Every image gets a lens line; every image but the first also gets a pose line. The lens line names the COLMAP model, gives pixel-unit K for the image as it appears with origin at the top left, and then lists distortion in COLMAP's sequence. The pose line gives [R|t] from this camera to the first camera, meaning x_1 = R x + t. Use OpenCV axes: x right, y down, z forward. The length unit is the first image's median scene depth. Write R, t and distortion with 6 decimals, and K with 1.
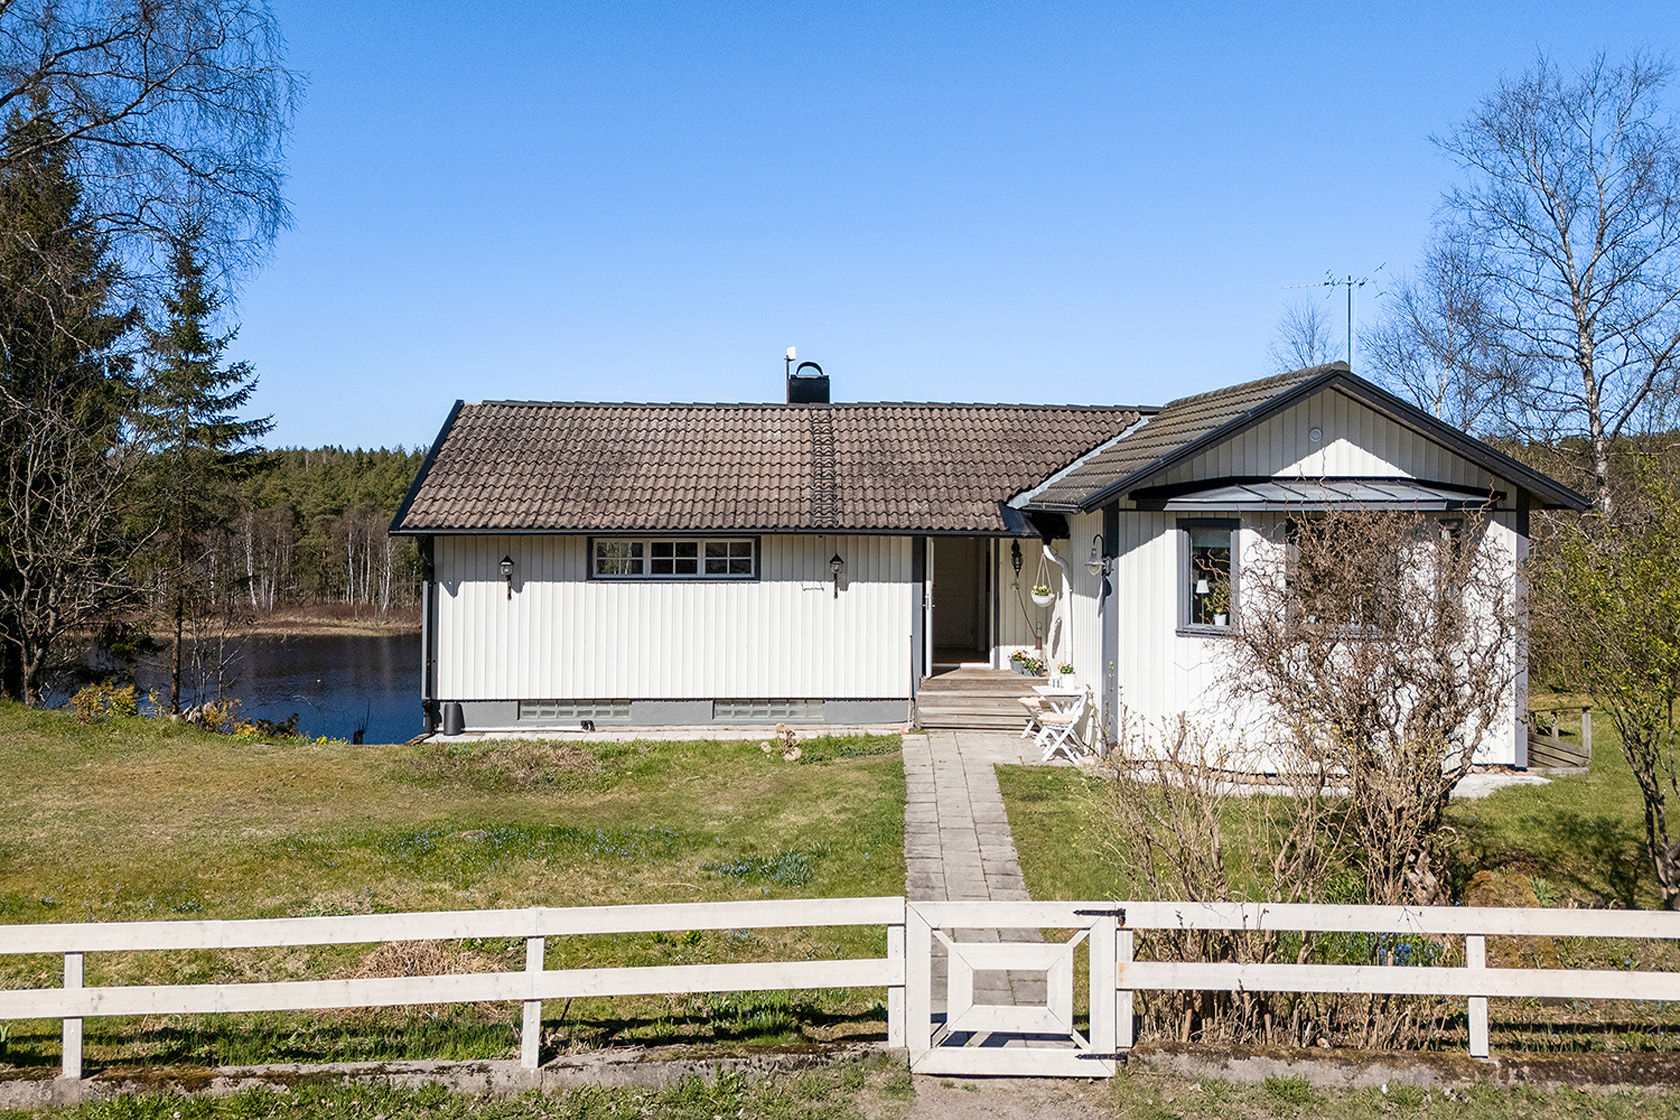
lens RADIAL K [[1060.7, 0, 840.0], [0, 1060.7, 560.0], [0, 0, 1]] dist [0.002434, -0.000284]
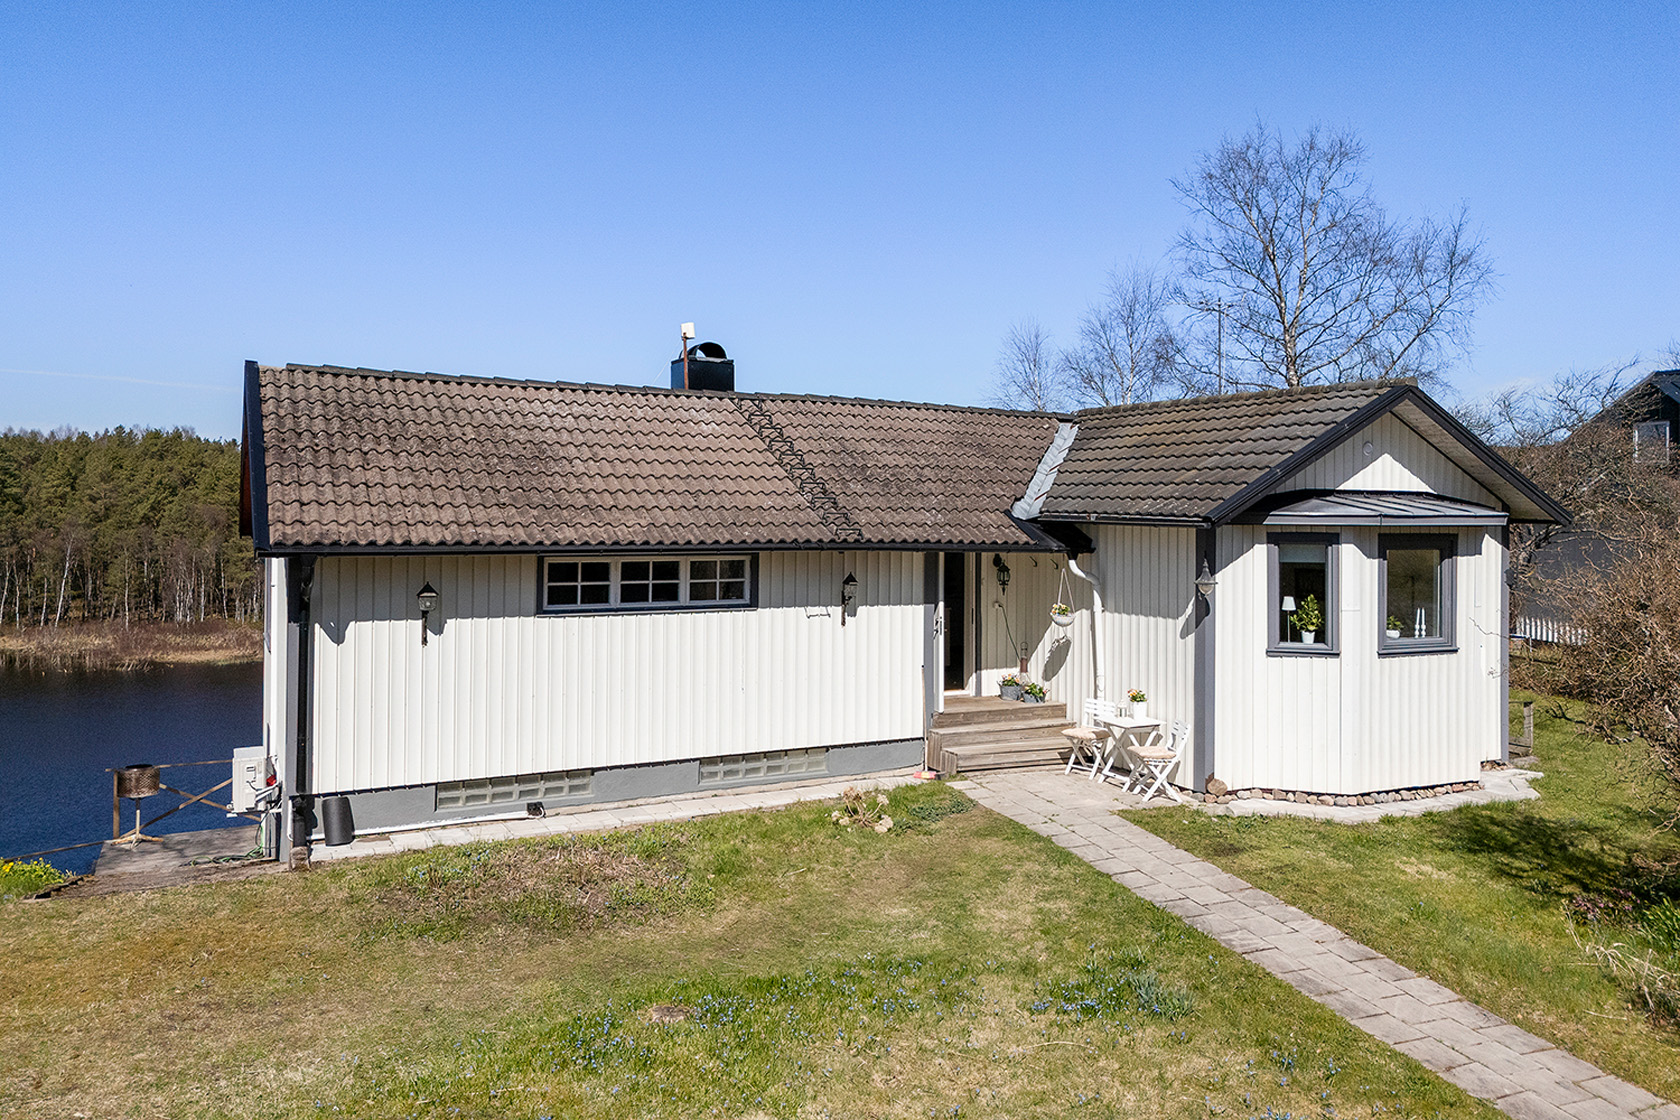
lens RADIAL K [[1060.7, 0, 840.0], [0, 1060.7, 560.0], [0, 0, 1]] dist [0.002434, -0.000284]
pose [[0.914773, -0.011999, 0.403790, -0.343565], [0.012395, 0.999922, 0.001633, -0.017249], [-0.403778, 0.003511, 0.914850, 0.235324]]
